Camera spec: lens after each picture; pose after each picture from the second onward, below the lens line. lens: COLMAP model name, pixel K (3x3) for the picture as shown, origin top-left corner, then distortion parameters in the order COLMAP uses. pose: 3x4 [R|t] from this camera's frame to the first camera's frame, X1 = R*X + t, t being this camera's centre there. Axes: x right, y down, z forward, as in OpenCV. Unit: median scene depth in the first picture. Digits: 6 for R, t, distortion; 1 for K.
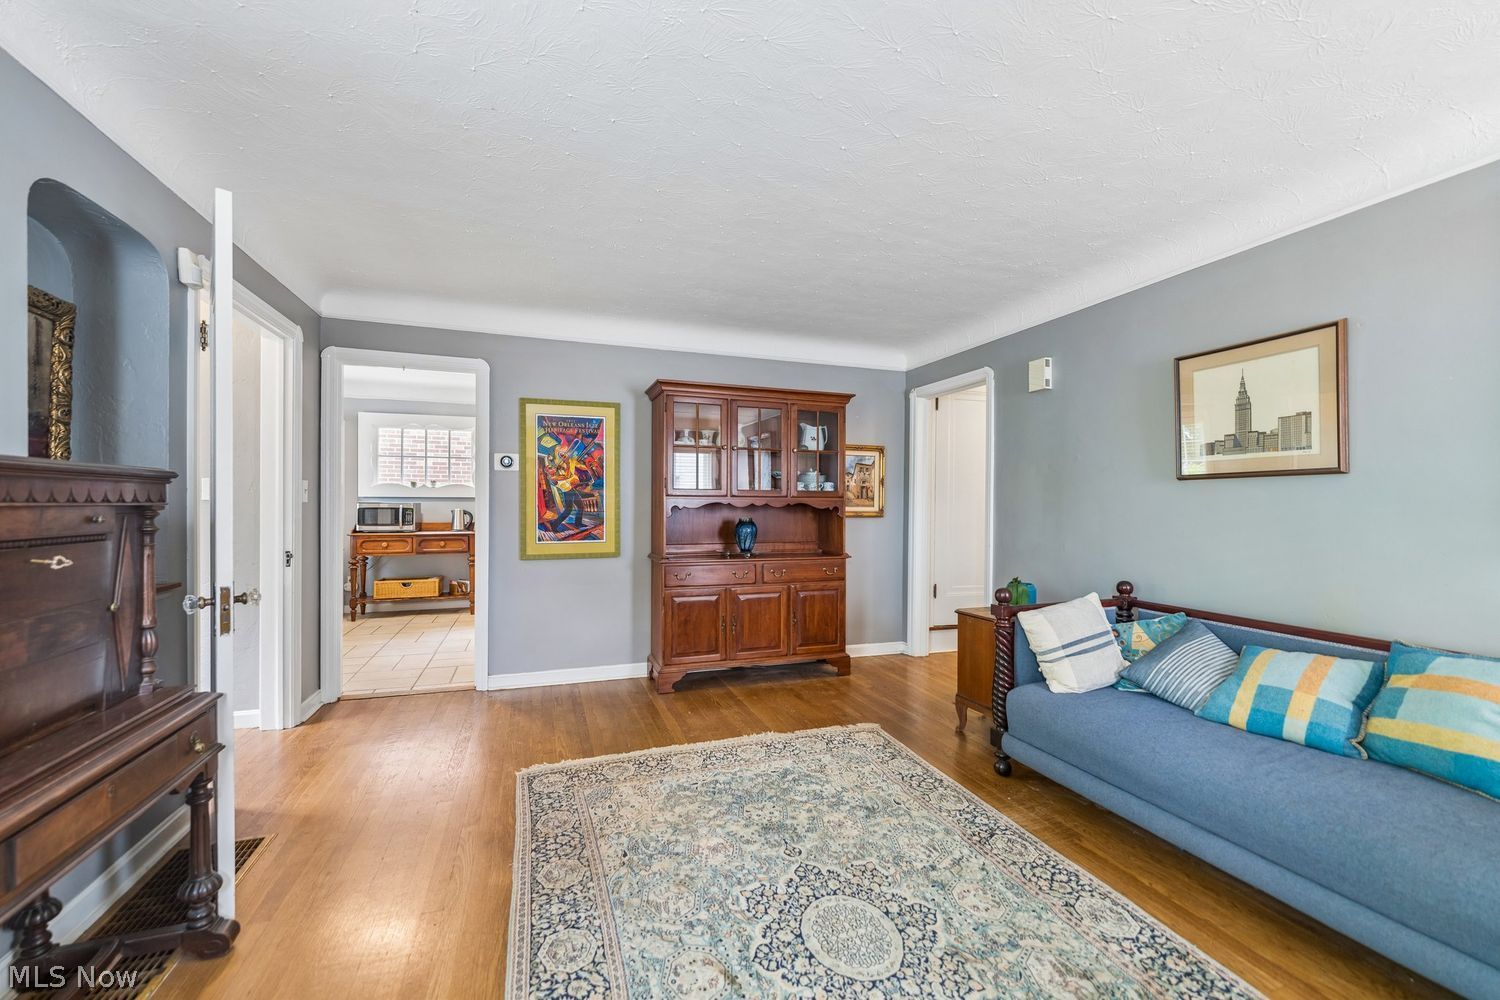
lens RADIAL K [[600.6, 0, 750.4], [0, 600.6, 505.9], [0, 0, 1]] dist [-0.003301, 0.000469]
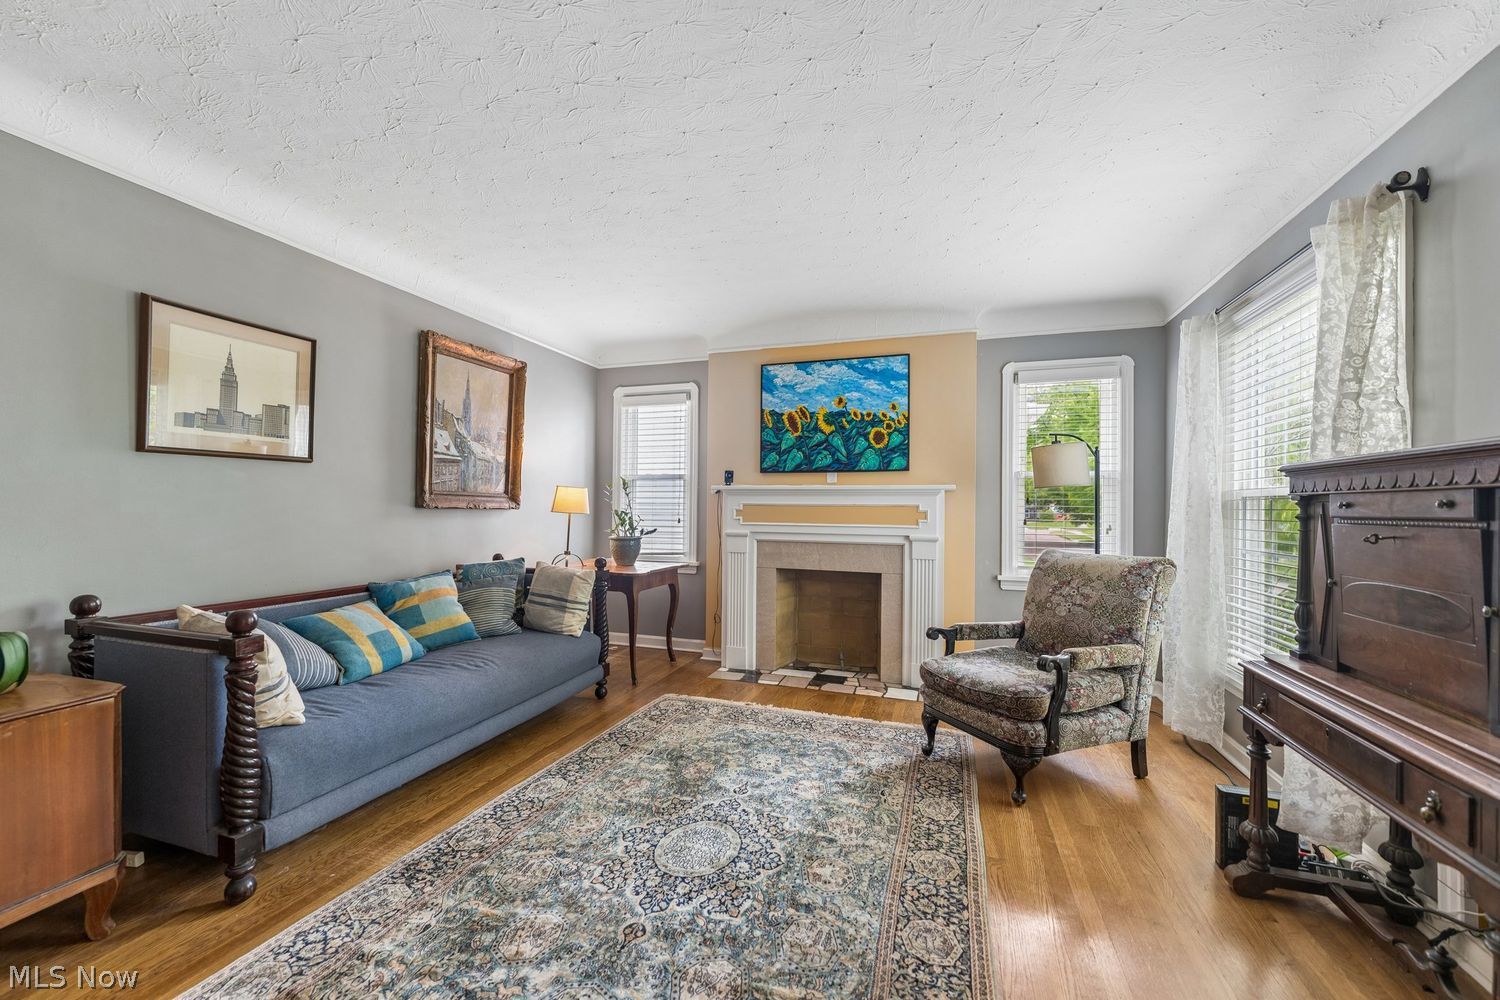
lens RADIAL K [[600.6, 0, 744.0], [0, 600.6, 497.3], [0, 0, 1]] dist [-0.003301, 0.000469]
pose [[-0.786472, -0.003791, 0.617615, -0.352975], [-0.009424, 0.999938, -0.005862, 0.012377], [-0.617554, -0.010431, -0.786459, 1.042643]]
